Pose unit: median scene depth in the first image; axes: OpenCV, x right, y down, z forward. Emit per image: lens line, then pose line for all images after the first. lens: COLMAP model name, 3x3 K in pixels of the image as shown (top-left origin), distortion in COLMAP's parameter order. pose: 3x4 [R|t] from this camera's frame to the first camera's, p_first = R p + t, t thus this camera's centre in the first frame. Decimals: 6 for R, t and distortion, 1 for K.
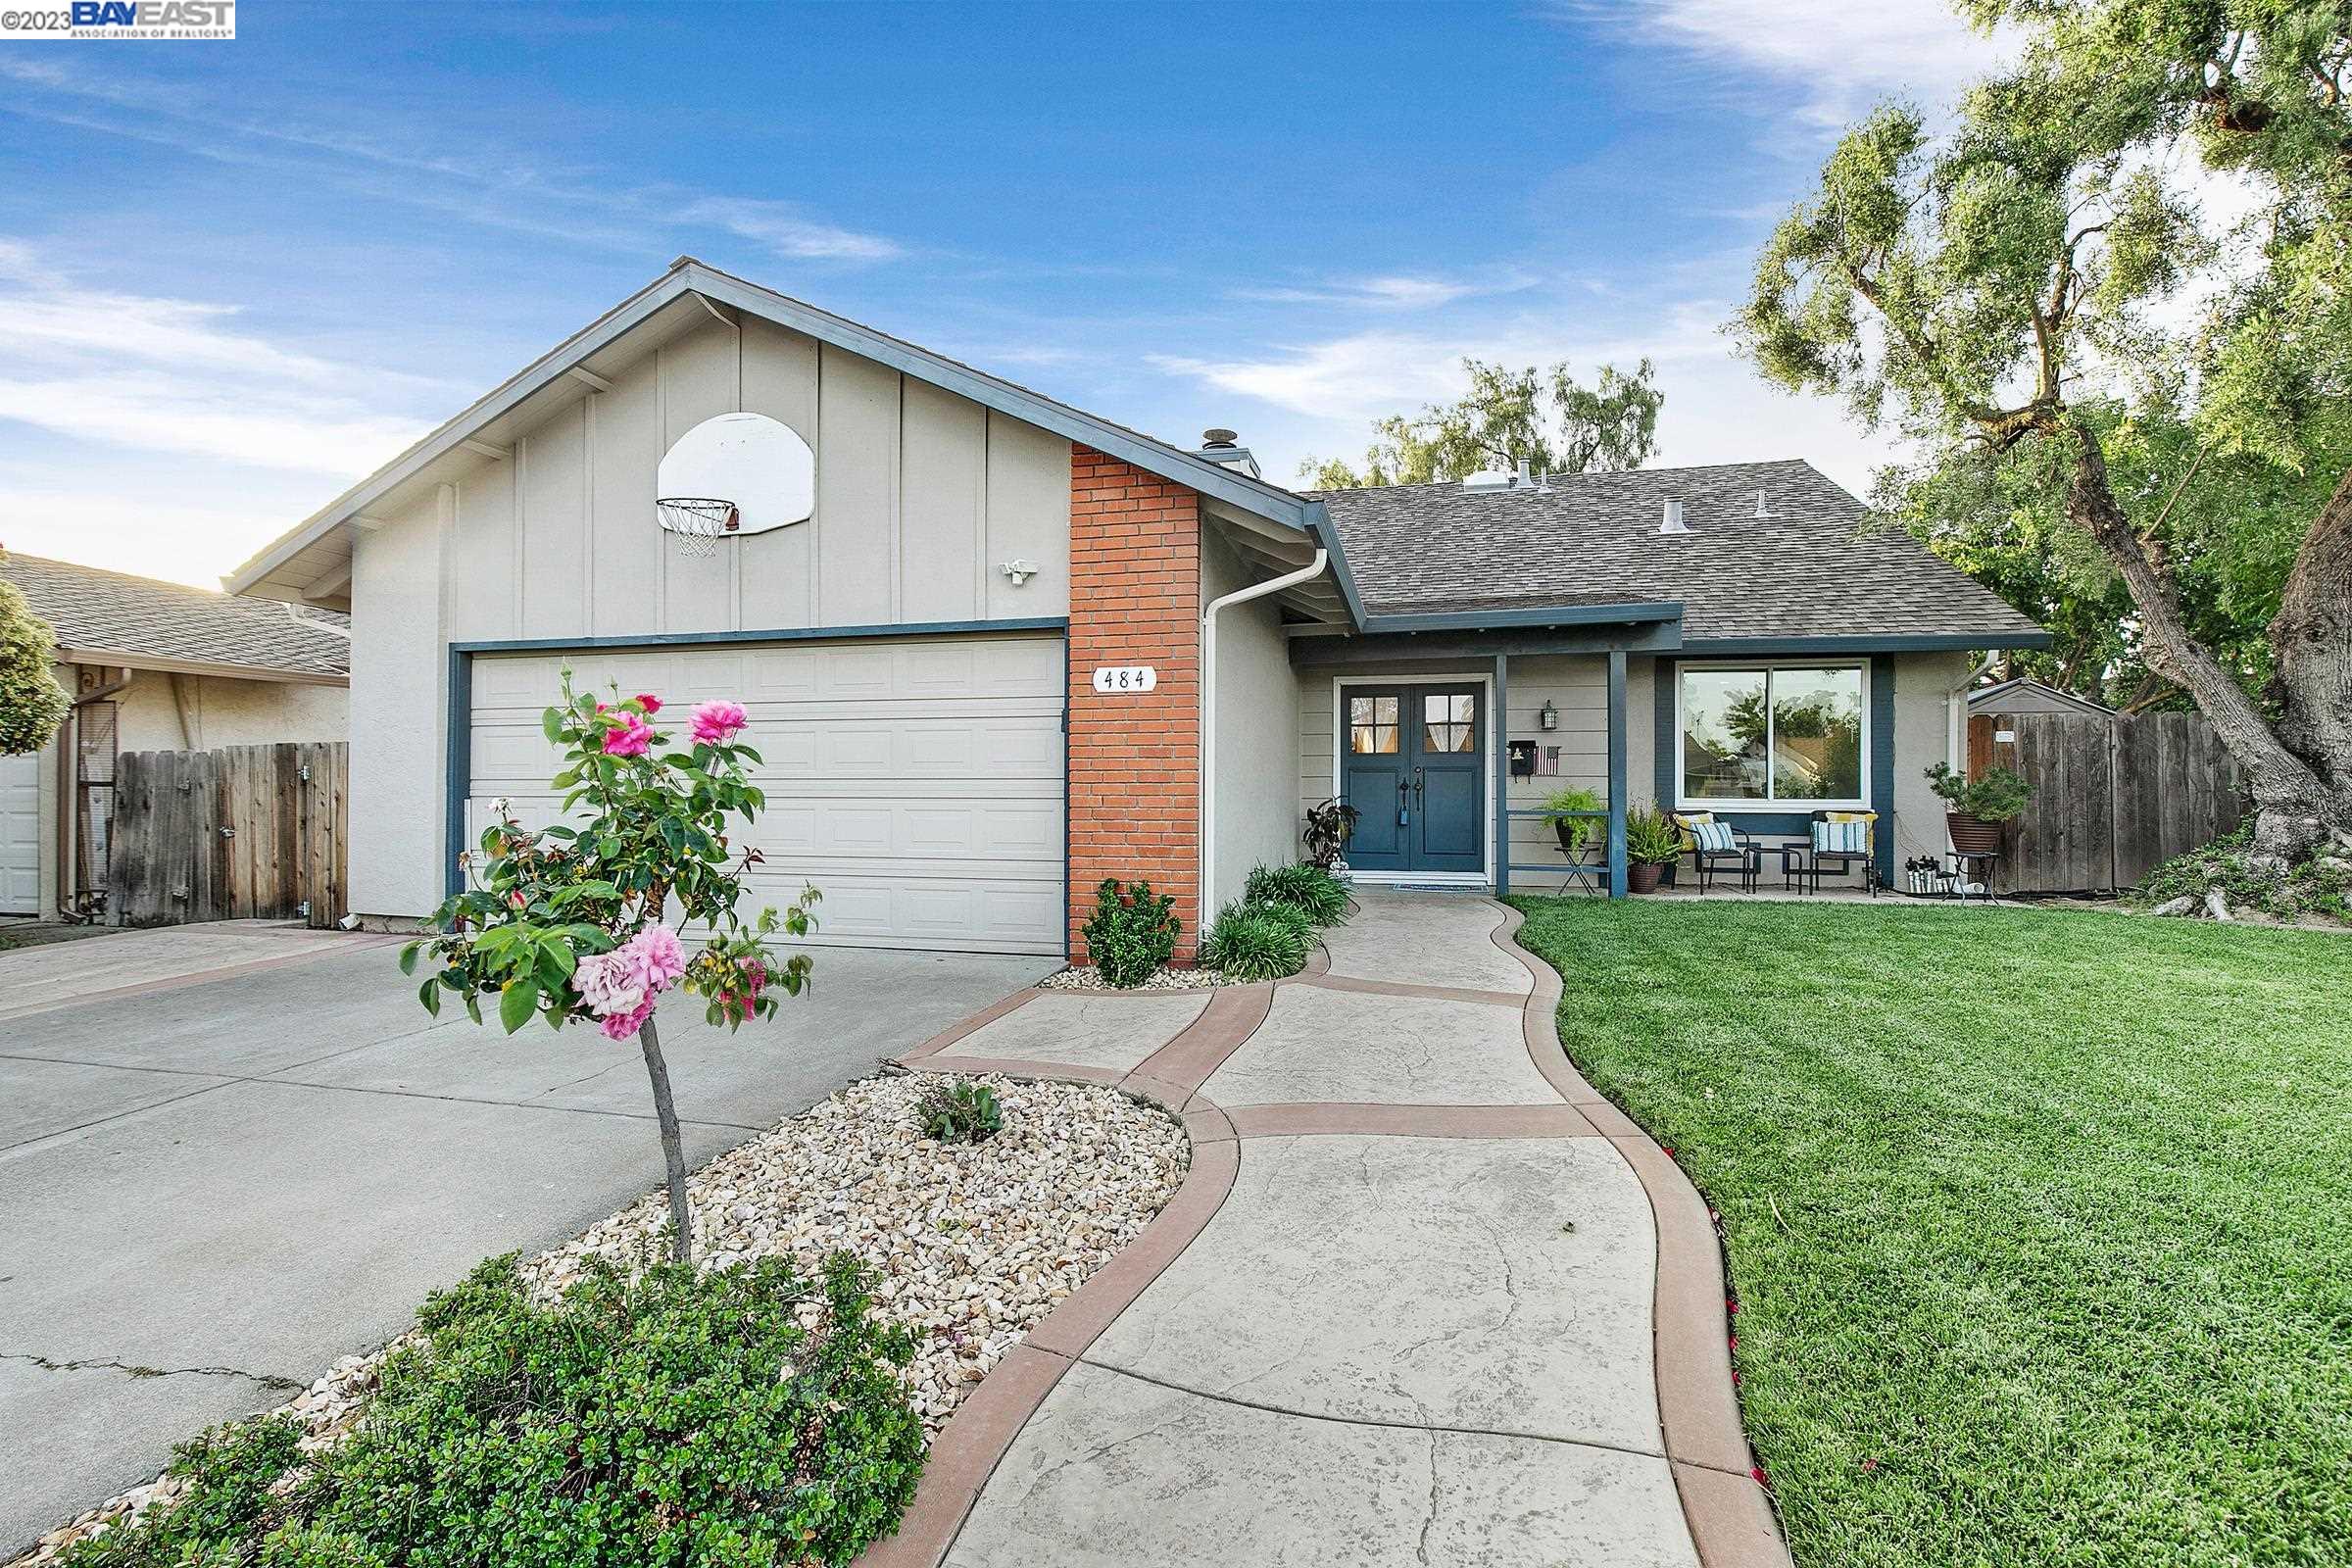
lens RADIAL K [[1073.7, 0, 1176.0], [0, 1073.7, 784.0], [0, 0, 1]] dist [-0.007231, 0.000672]
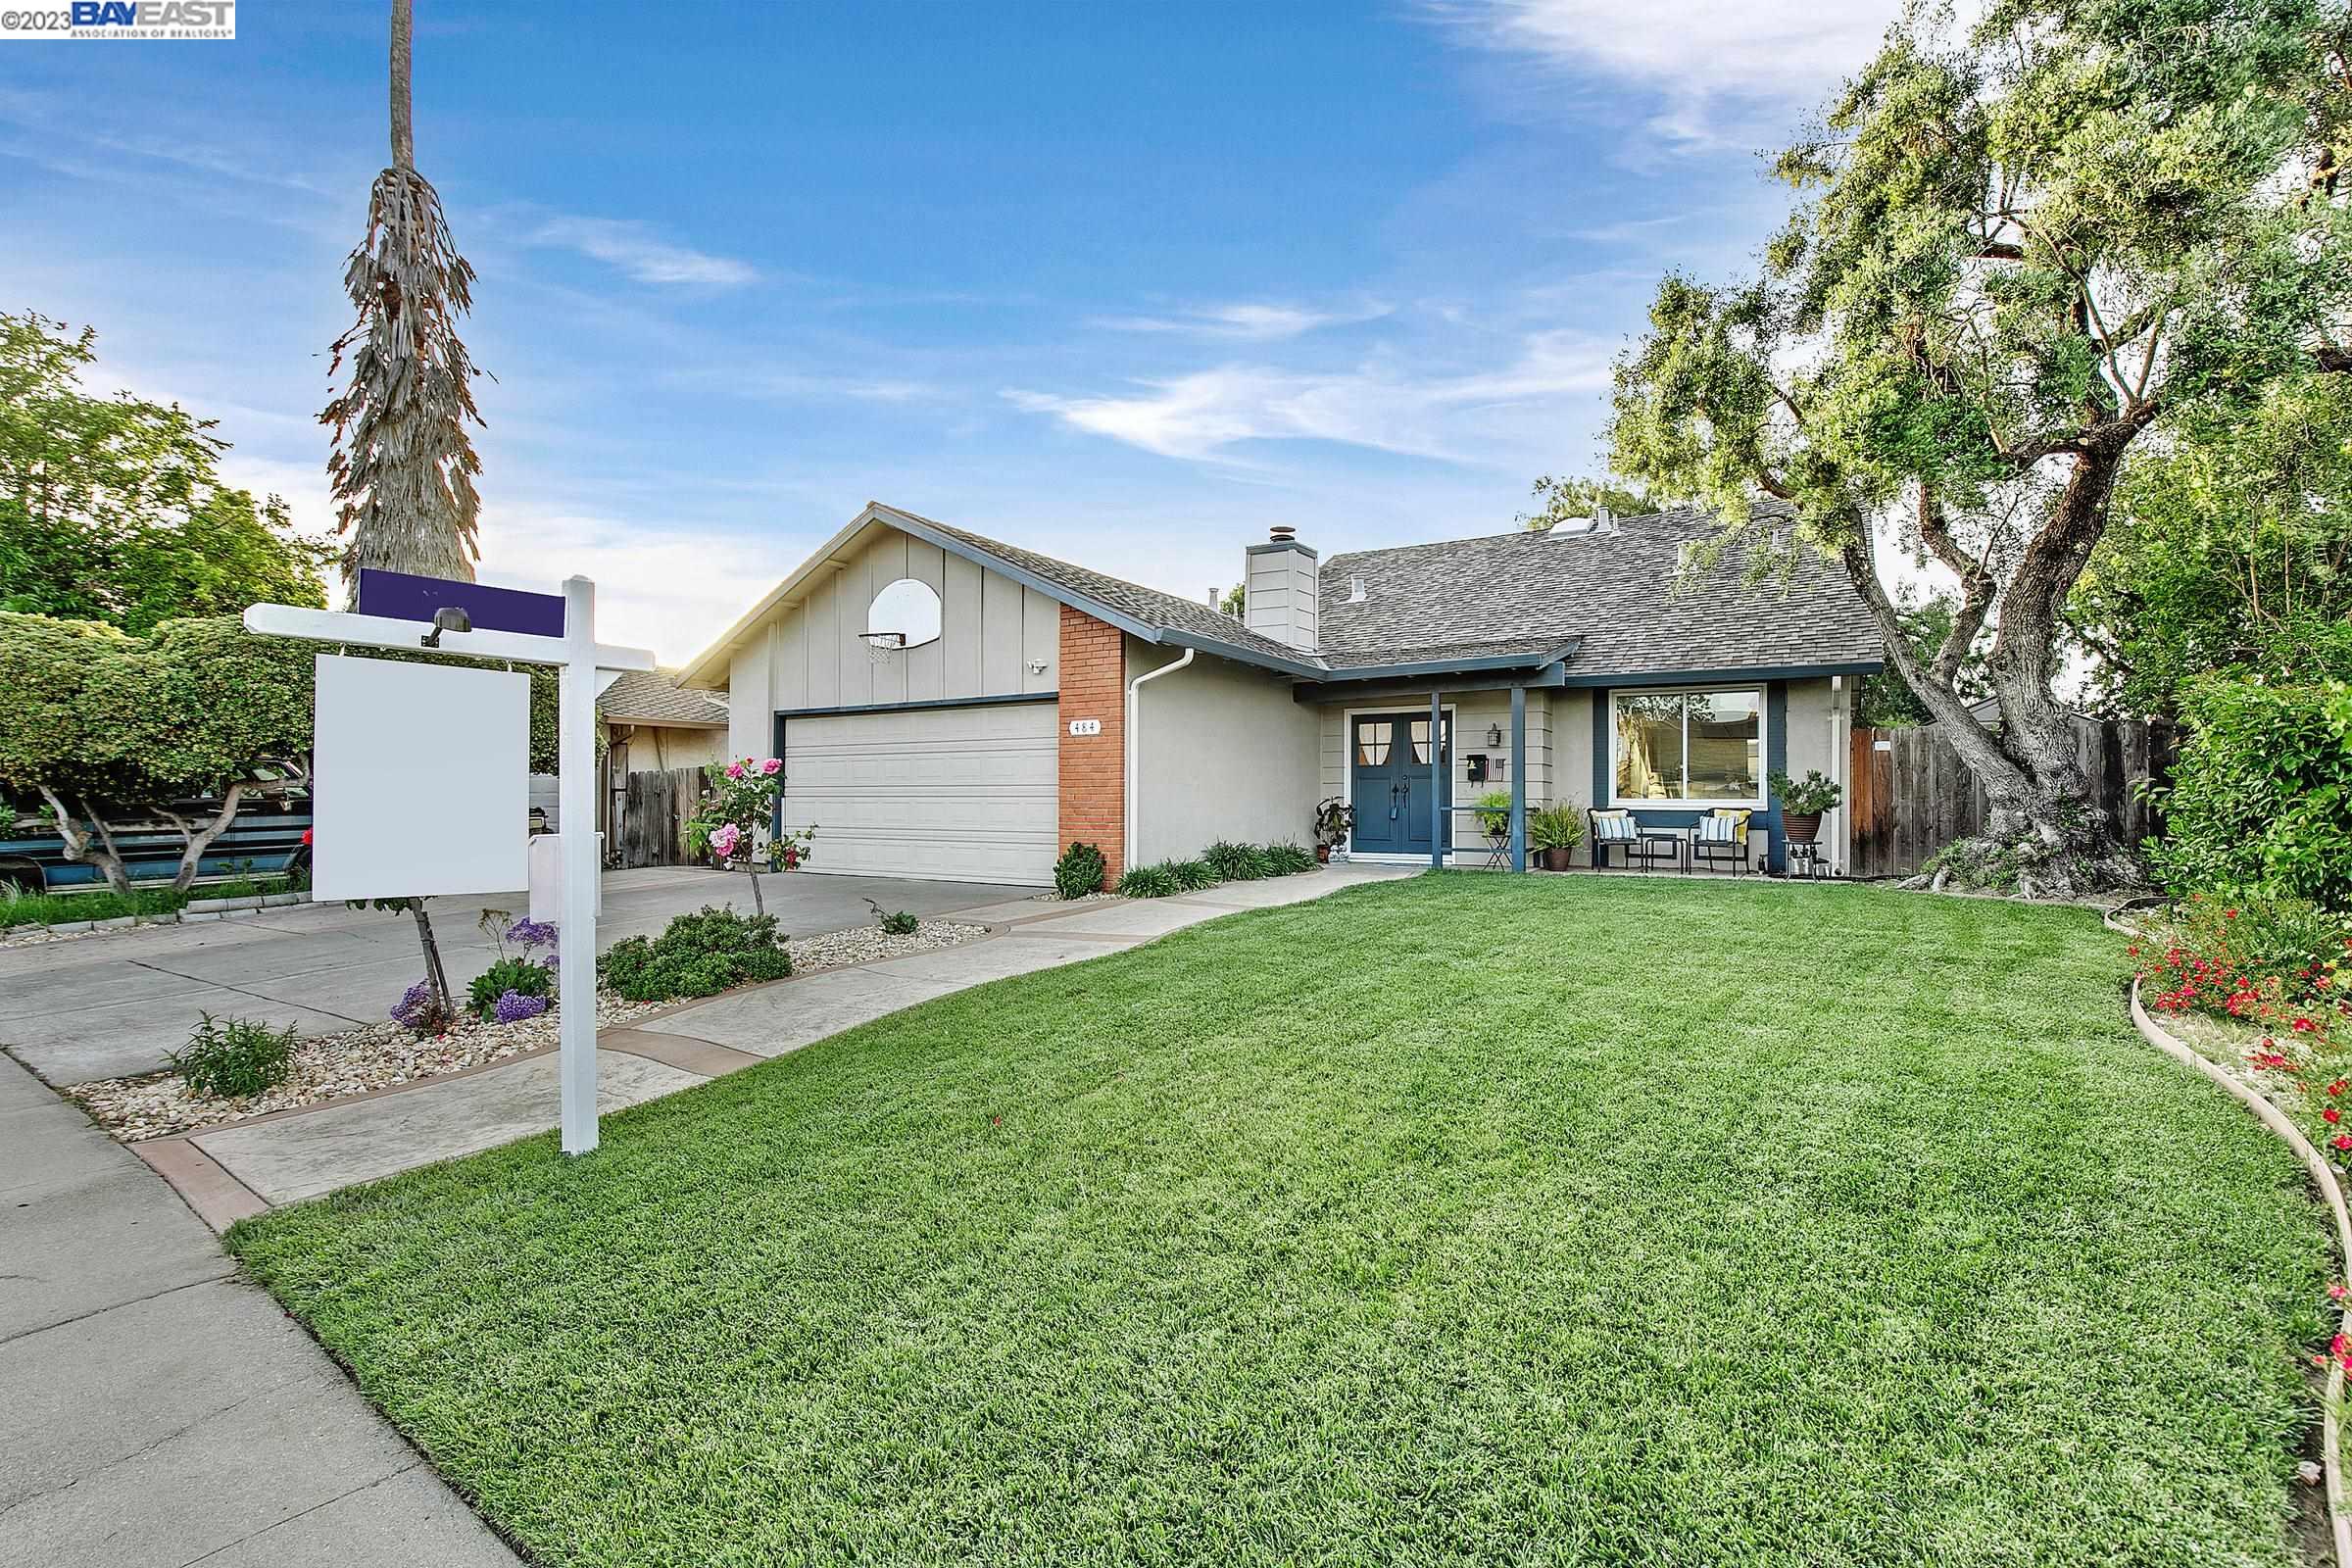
lens RADIAL K [[1057.4, 0, 1167.1], [0, 1057.4, 772.6], [0, 0, 1]] dist [0.000388, 0.000156]
pose [[0.949477, -0.008390, -0.313724, 0.419575], [0.002644, 0.999821, -0.018735, 0.005657], [0.313825, 0.016958, 0.949329, -0.398079]]
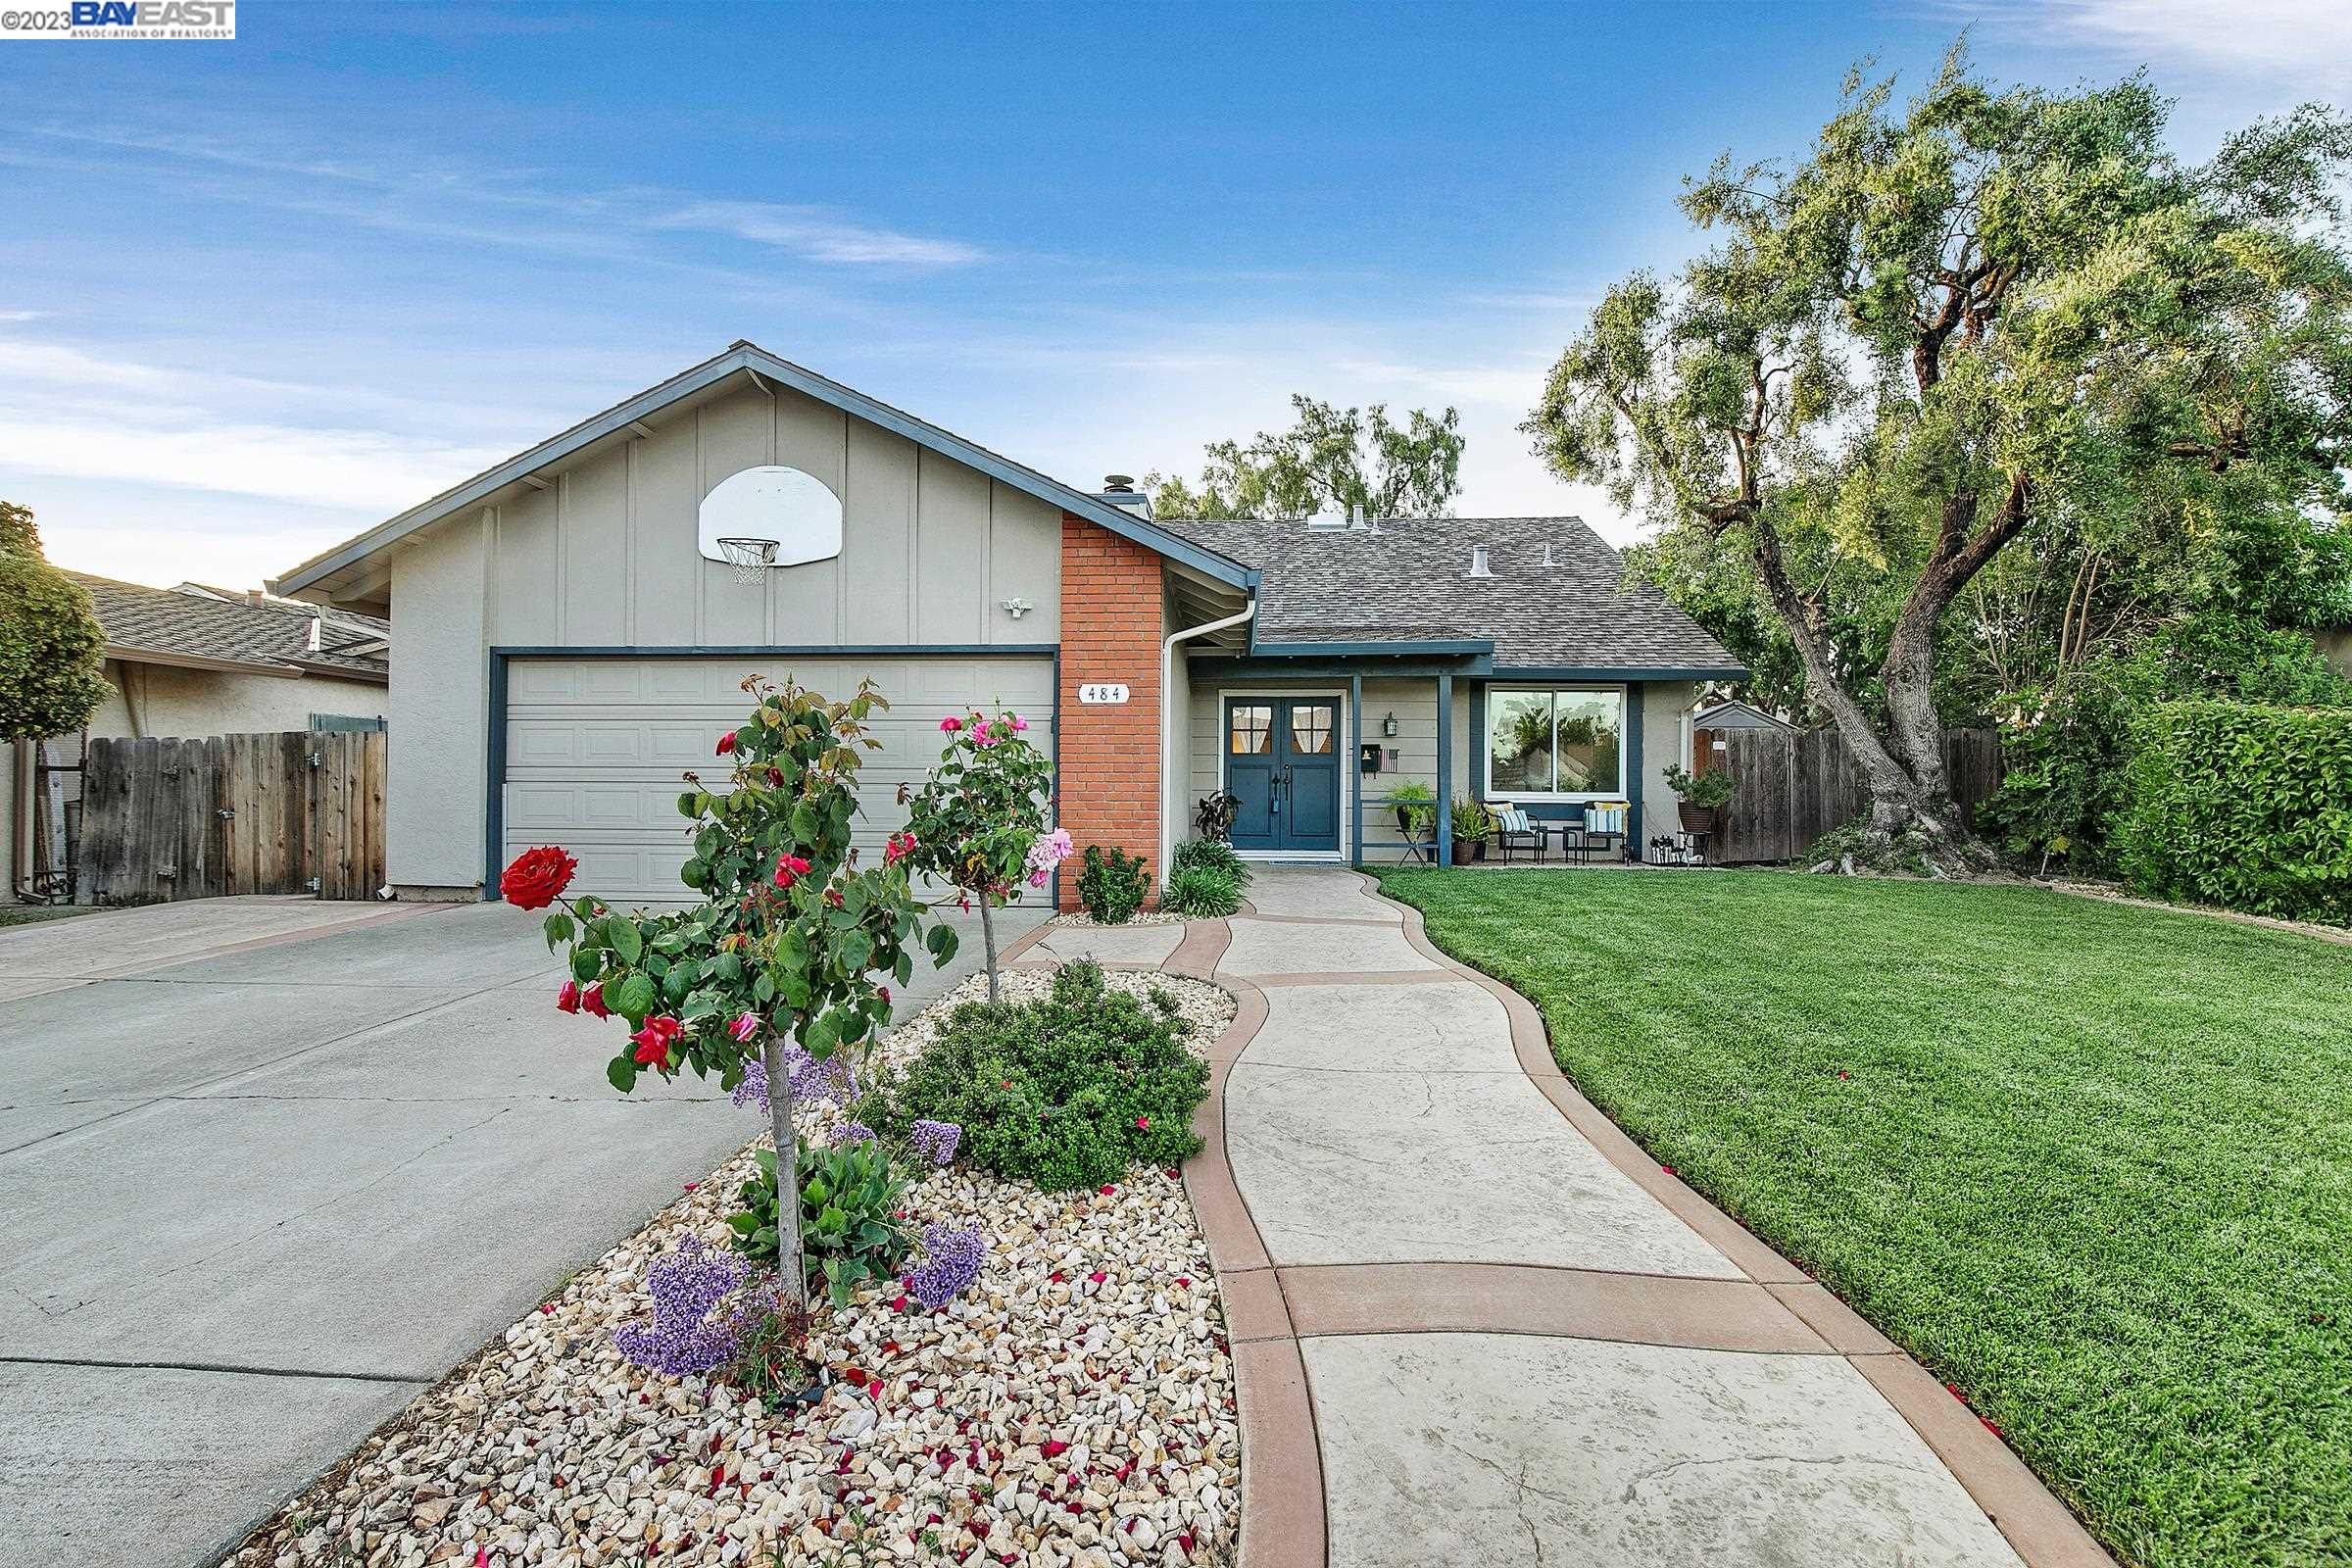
lens RADIAL K [[1073.9, 0, 1180.0], [0, 1073.9, 777.3], [0, 0, 1]] dist [-0.000319, -0.000099]
pose [[0.984470, 0.007228, 0.175405, -0.126839], [-0.006005, 0.999954, -0.007503, 0.009691], [-0.175451, 0.006333, 0.984468, -0.211102]]
